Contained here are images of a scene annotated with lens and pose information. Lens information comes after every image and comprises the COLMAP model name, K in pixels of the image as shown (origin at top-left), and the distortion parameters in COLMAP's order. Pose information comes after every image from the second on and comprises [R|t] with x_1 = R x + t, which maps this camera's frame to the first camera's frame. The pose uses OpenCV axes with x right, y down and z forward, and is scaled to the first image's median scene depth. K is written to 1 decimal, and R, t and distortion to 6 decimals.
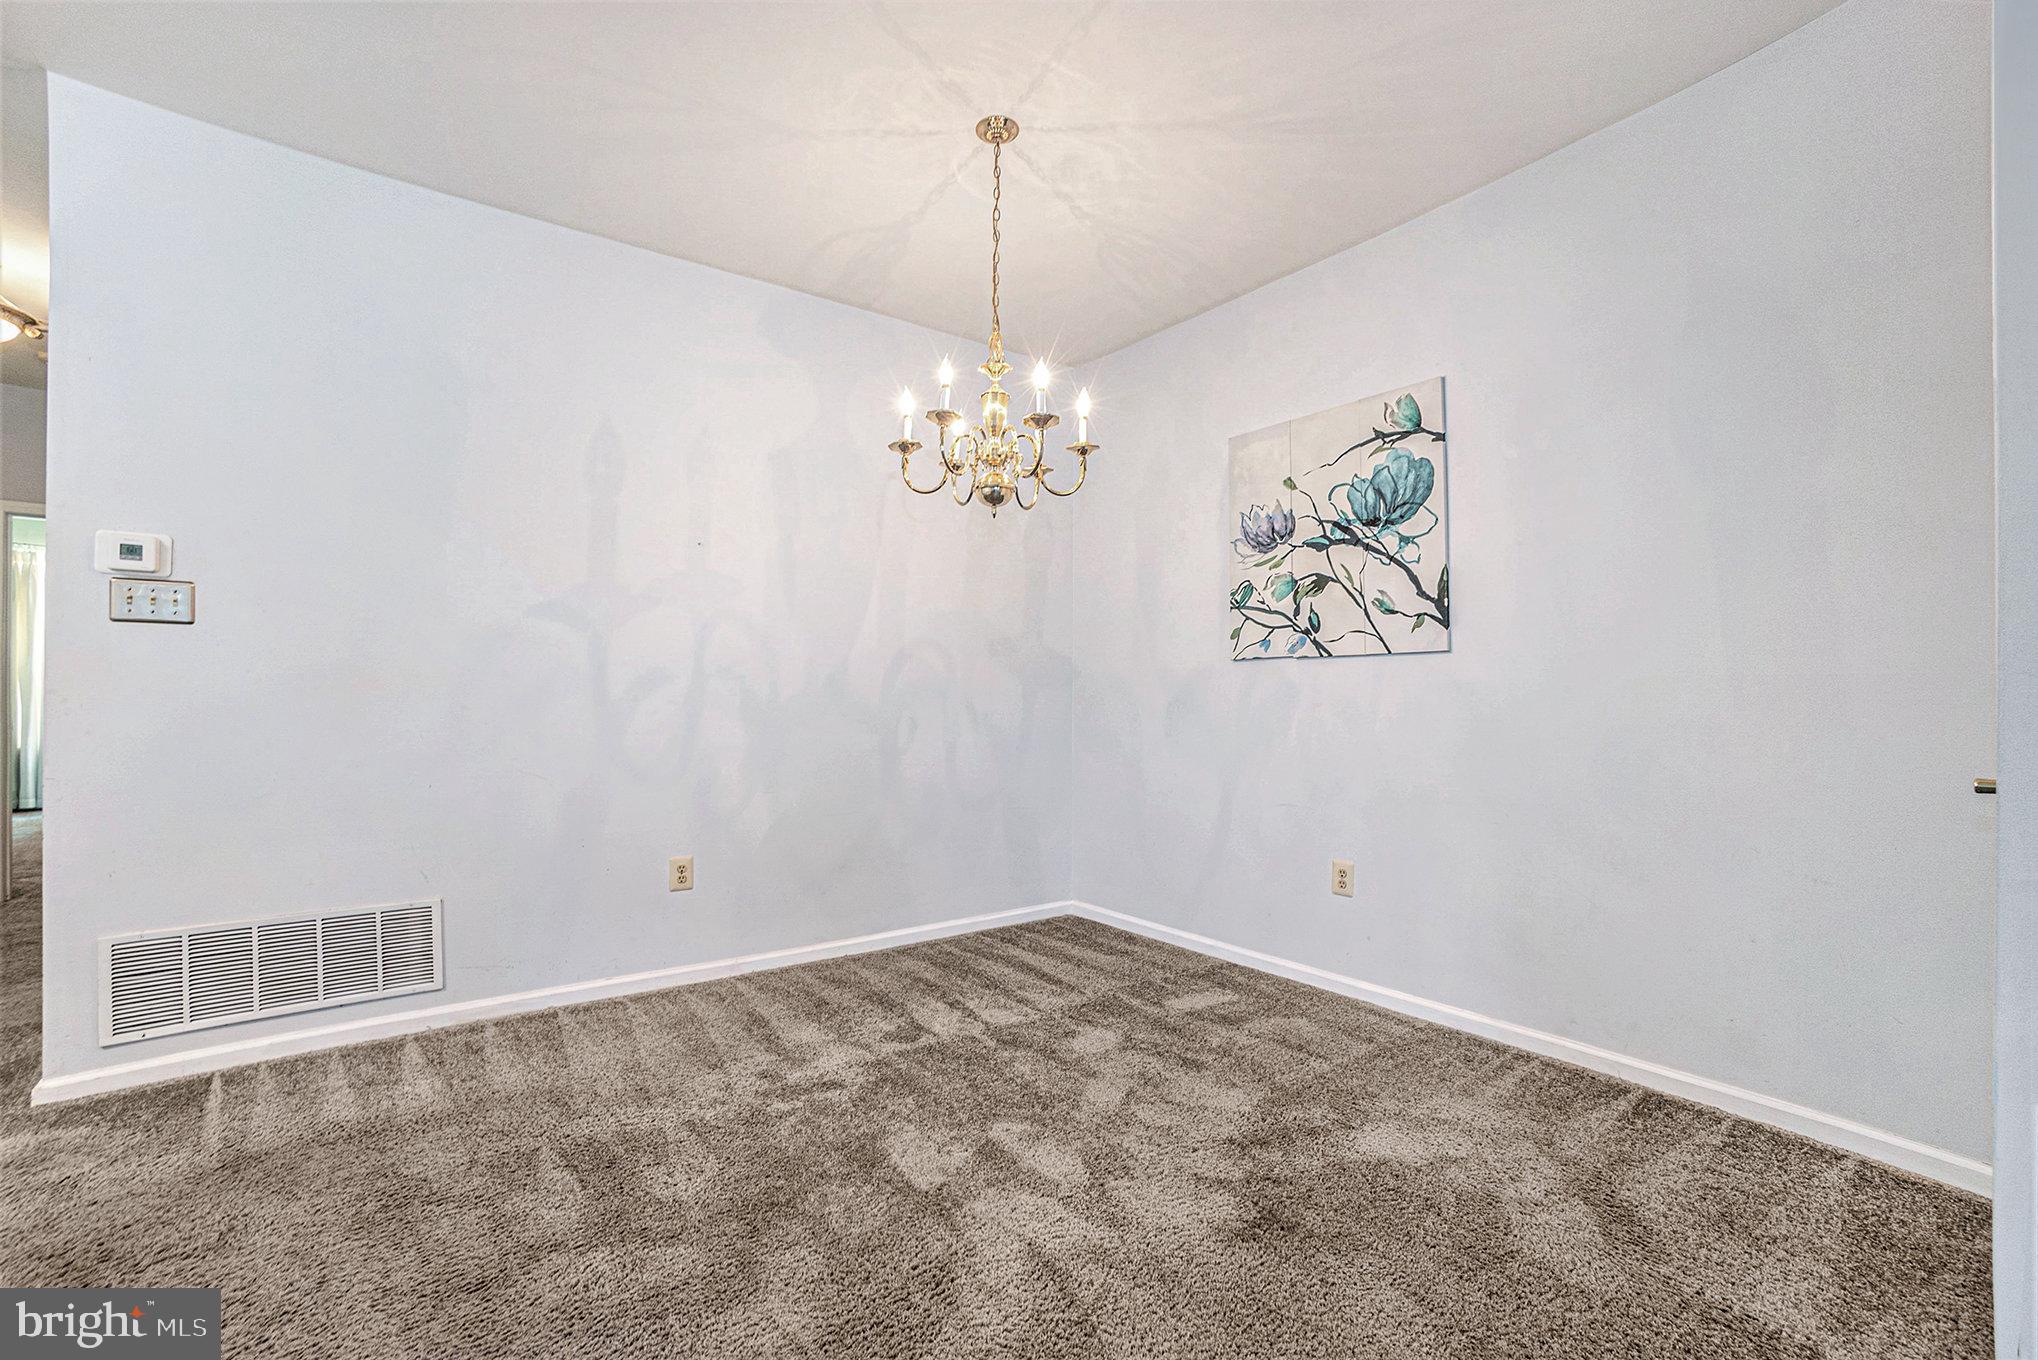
lens RADIAL K [[908.7, 0, 973.1], [0, 908.7, 685.7], [0, 0, 1]] dist [-0.063979, 0.030485]
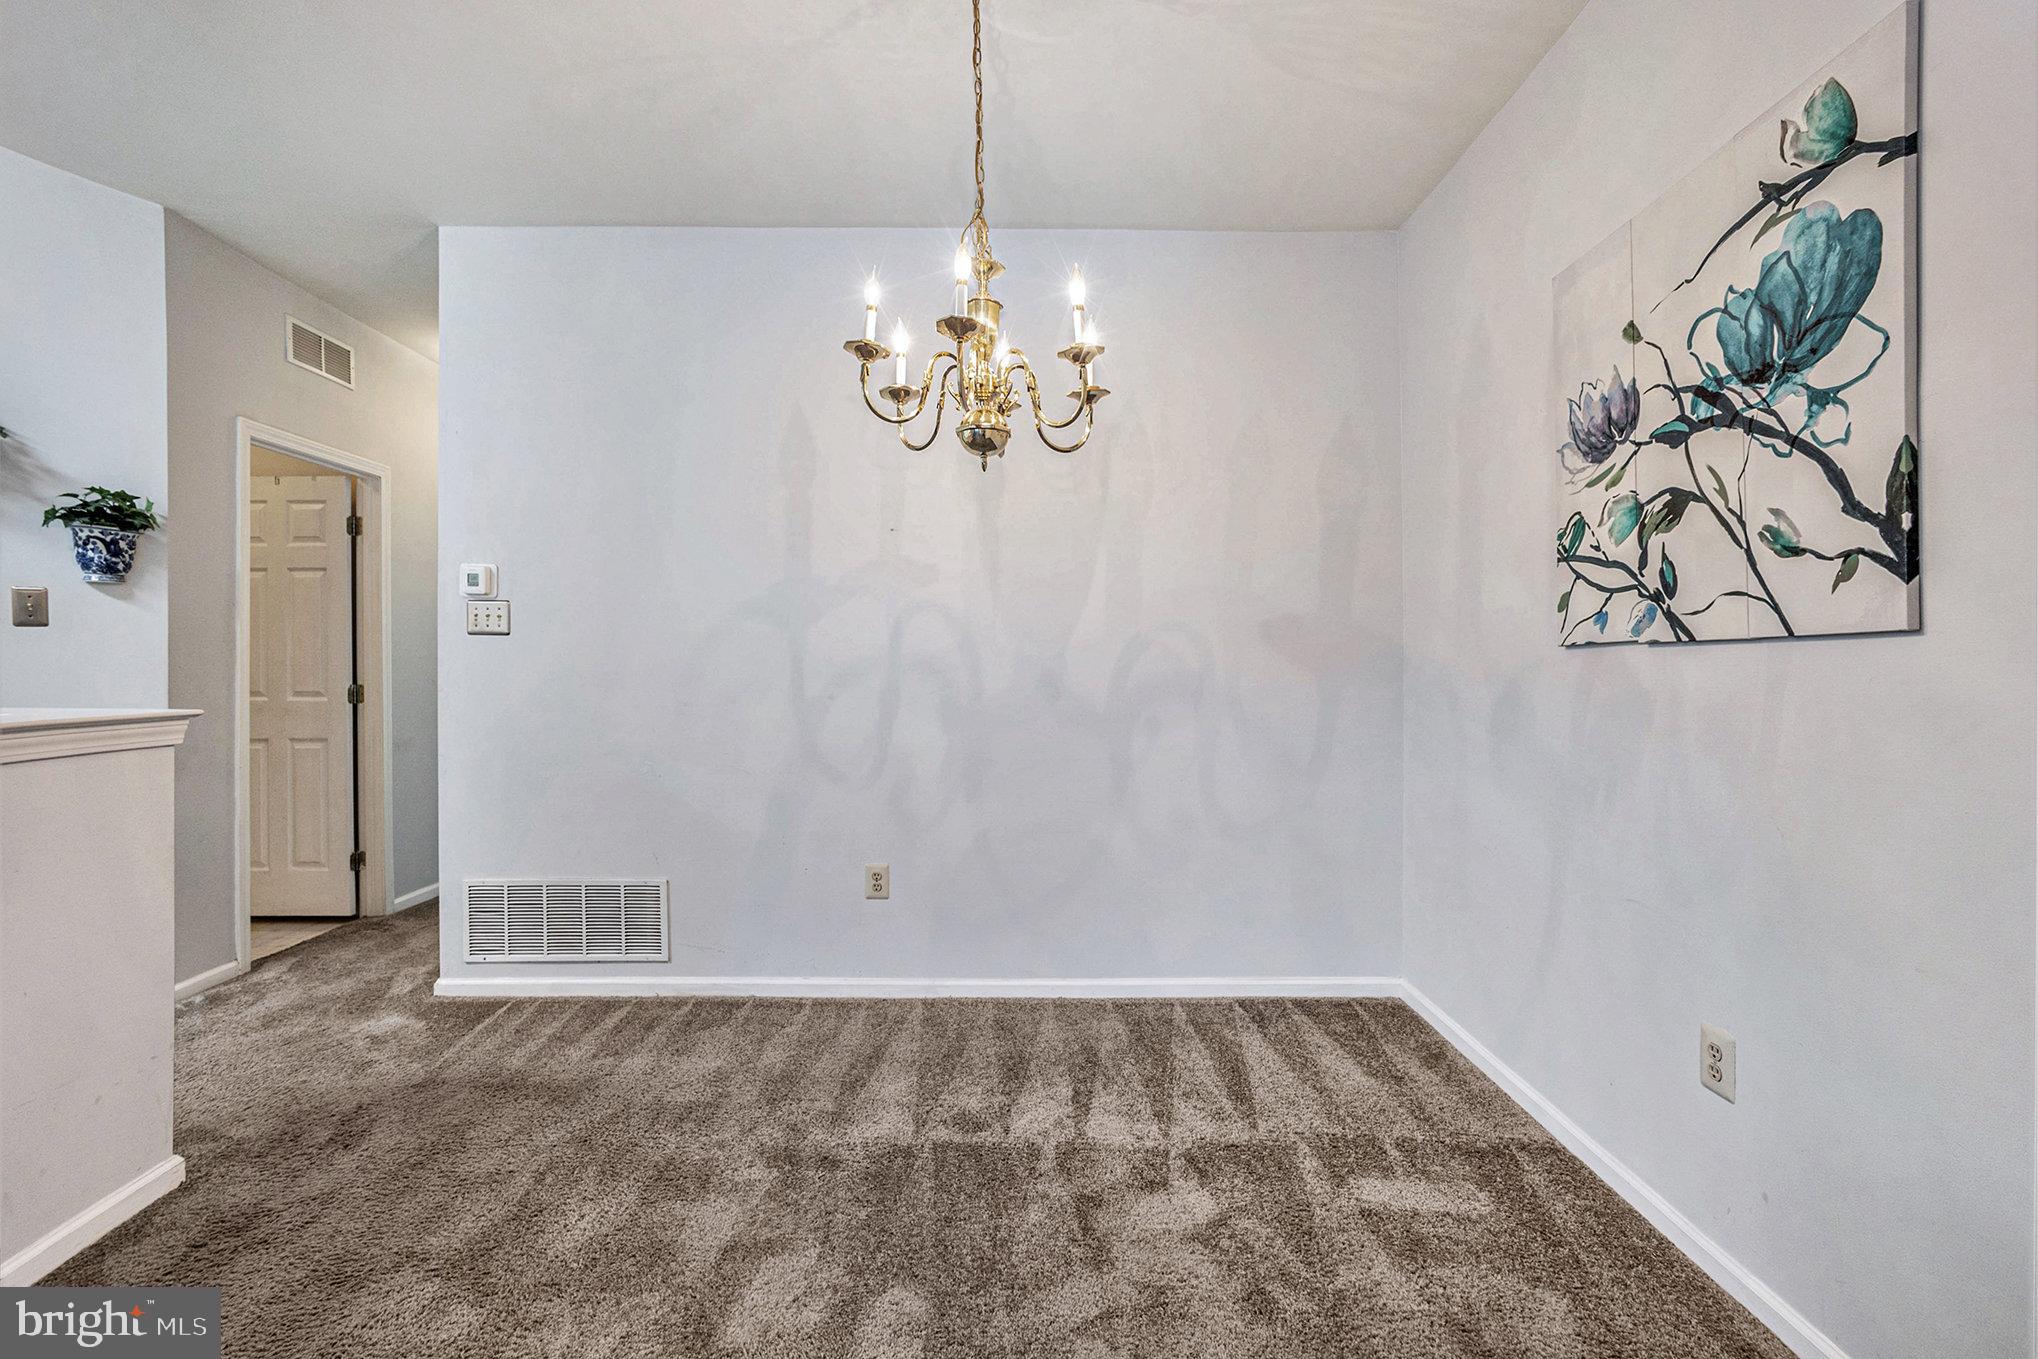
lens RADIAL K [[926.2, 0, 1019.0], [0, 926.2, 679.5], [0, 0, 1]] dist [-0.030194, 0.033107]
pose [[0.811967, 0.005045, -0.583681, 0.397432], [0.008101, 0.999769, 0.019911, -0.024087], [0.583646, -0.020895, 0.811739, 0.322767]]
